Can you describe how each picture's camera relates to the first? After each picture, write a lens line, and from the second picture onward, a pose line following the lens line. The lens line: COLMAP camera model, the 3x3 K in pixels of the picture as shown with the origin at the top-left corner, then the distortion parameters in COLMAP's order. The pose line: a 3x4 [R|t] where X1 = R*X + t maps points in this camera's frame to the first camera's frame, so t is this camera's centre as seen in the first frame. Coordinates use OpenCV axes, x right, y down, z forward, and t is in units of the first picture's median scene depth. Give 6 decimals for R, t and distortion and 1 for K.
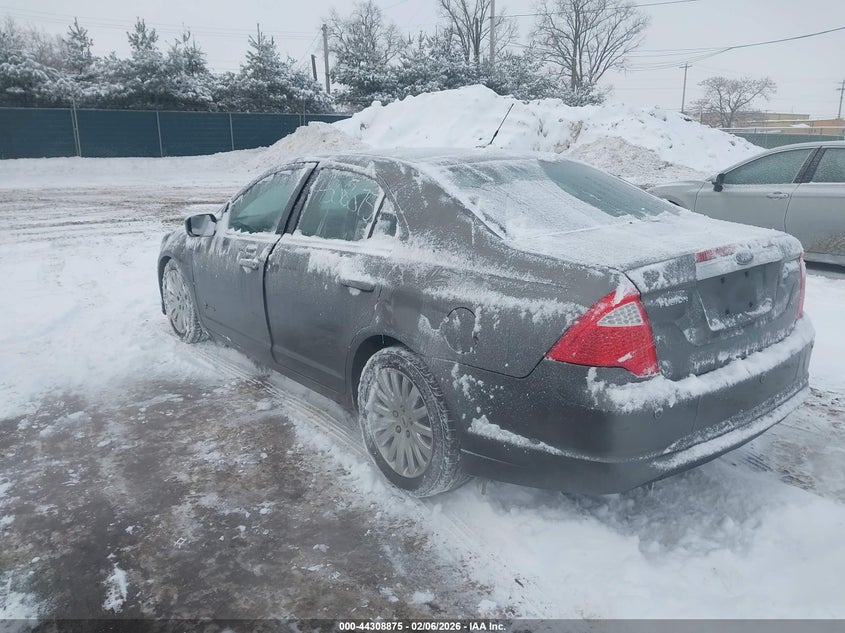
lens RADIAL K [[711.7, 0, 426.8], [0, 711.7, 314.1], [0, 0, 1]] dist [0.003788, -0.010138]
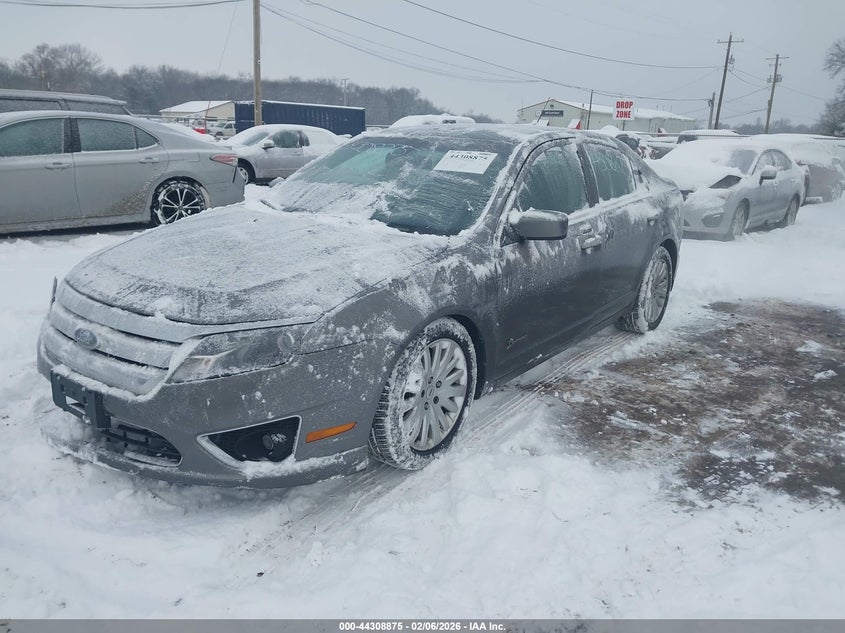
lens RADIAL K [[711.7, 0, 421.0], [0, 711.7, 317.5], [0, 0, 1]] dist [0.003788, -0.010138]
pose [[-0.303151, -0.246825, 0.920422, -1.219865], [0.195442, 0.929238, 0.313560, -0.362853], [-0.932685, 0.274945, -0.233460, 1.624505]]
